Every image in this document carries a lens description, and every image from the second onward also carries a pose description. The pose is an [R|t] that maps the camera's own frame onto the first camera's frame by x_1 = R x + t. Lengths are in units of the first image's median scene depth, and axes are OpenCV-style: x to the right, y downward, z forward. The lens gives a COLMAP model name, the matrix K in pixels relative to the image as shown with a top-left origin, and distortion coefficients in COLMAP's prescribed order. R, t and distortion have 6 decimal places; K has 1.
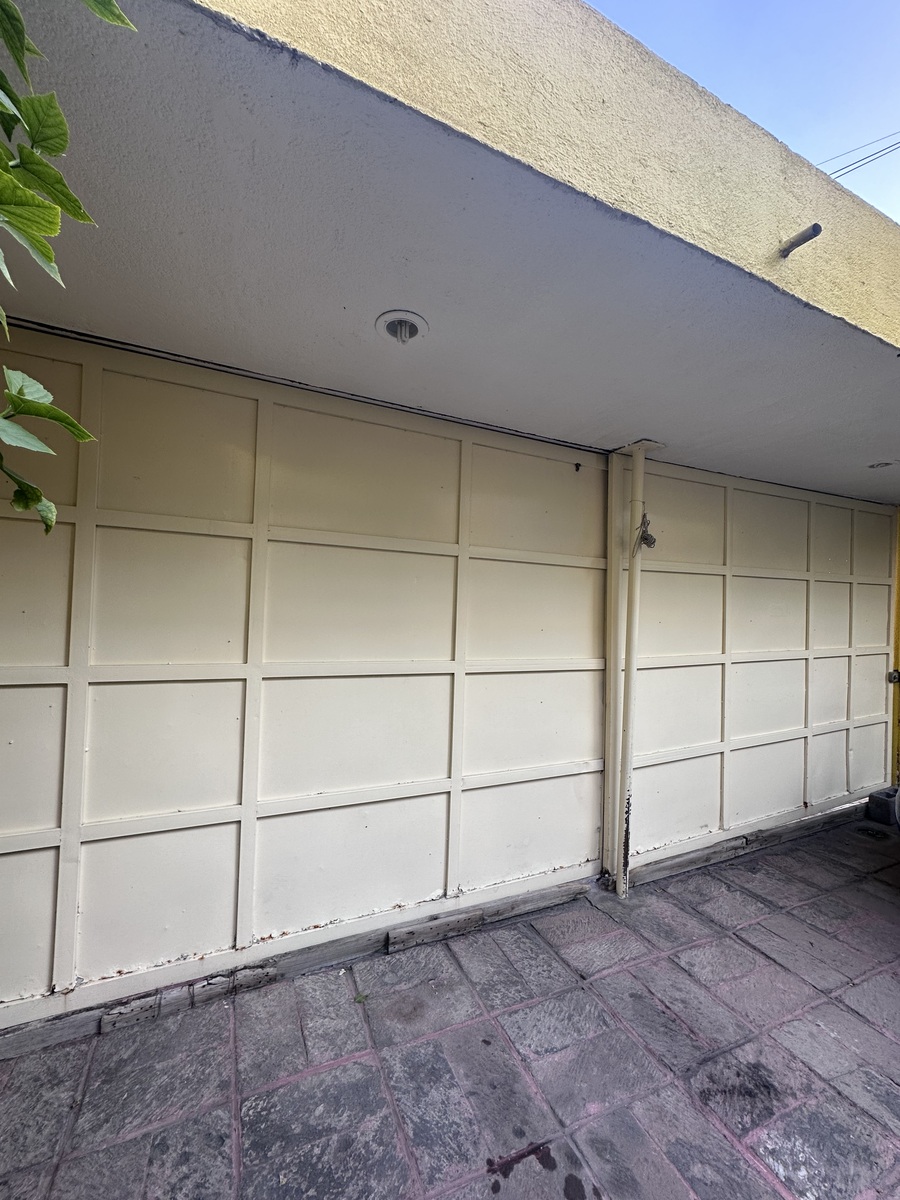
lens RADIAL K [[475.5, 0, 450.0], [0, 475.5, 600.0], [0, 0, 1]] dist [-0.006379, 0.000082]
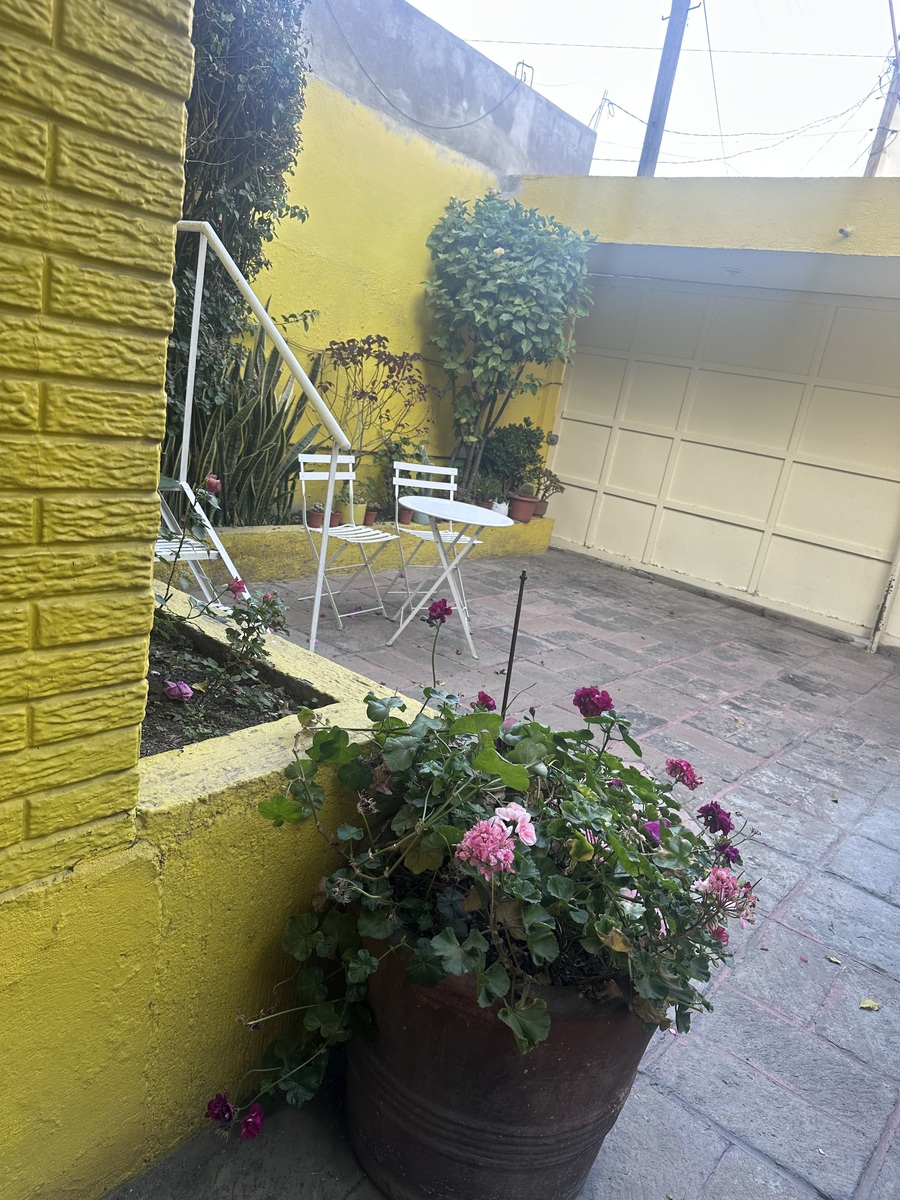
lens RADIAL K [[843.9, 0, 450.0], [0, 843.9, 600.0], [0, 0, 1]] dist [0.001257, 0.000056]
pose [[0.432455, 0.260321, -0.863259, 2.499660], [-0.138203, 0.965239, 0.221840, 0.169632], [0.891001, 0.023369, 0.453400, -1.500379]]
